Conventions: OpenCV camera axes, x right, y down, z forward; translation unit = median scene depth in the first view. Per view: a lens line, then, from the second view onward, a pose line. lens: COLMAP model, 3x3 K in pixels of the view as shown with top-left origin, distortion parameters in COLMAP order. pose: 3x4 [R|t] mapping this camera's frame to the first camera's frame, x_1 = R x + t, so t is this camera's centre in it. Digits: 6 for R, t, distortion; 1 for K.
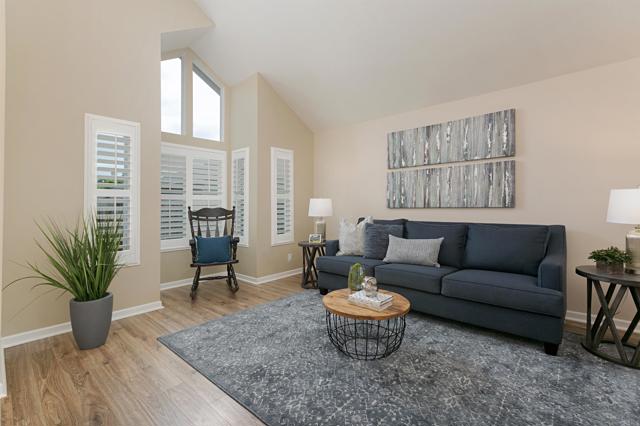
lens RADIAL K [[289.2, 0, 318.1], [0, 289.2, 203.5], [0, 0, 1]] dist [-0.000091, 0.000678]
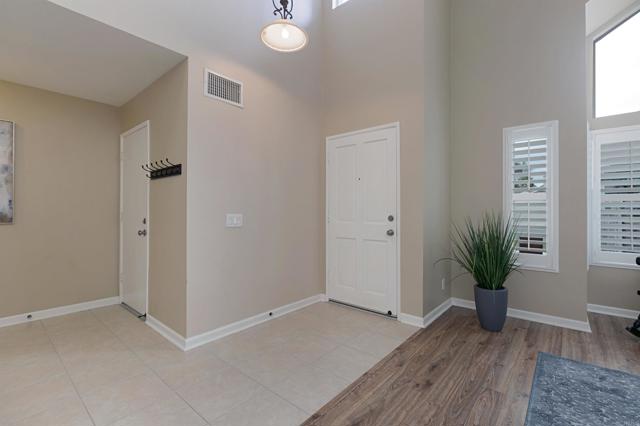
lens RADIAL K [[289.2, 0, 316.7], [0, 289.2, 210.7], [0, 0, 1]] dist [-0.000091, 0.000678]
pose [[0.017122, 0.008180, -0.999820, 0.272417], [0.014257, 0.999863, 0.008424, -0.005867], [0.999752, -0.014399, 0.017003, 0.203284]]
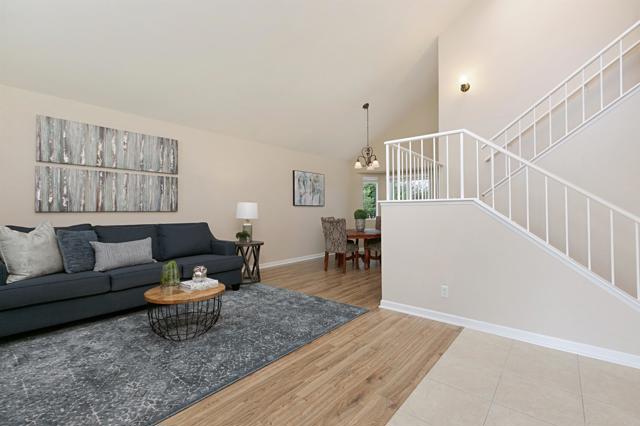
lens RADIAL K [[289.2, 0, 318.8], [0, 289.2, 211.6], [0, 0, 1]] dist [-0.000091, 0.000678]
pose [[-0.033528, 0.004405, 0.999428, -0.696873], [-0.009147, 0.999947, -0.004714, 0.014512], [-0.999396, -0.009300, -0.033486, 0.351699]]
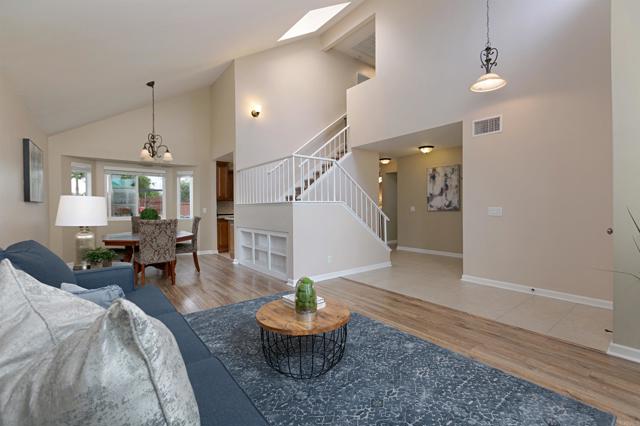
lens RADIAL K [[289.2, 0, 316.9], [0, 289.2, 209.6], [0, 0, 1]] dist [-0.000091, 0.000678]
pose [[-0.983704, 0.013182, 0.179314, -0.032891], [0.013263, 0.999912, -0.000748, 0.009254], [-0.179308, 0.001643, -0.983792, 1.305223]]
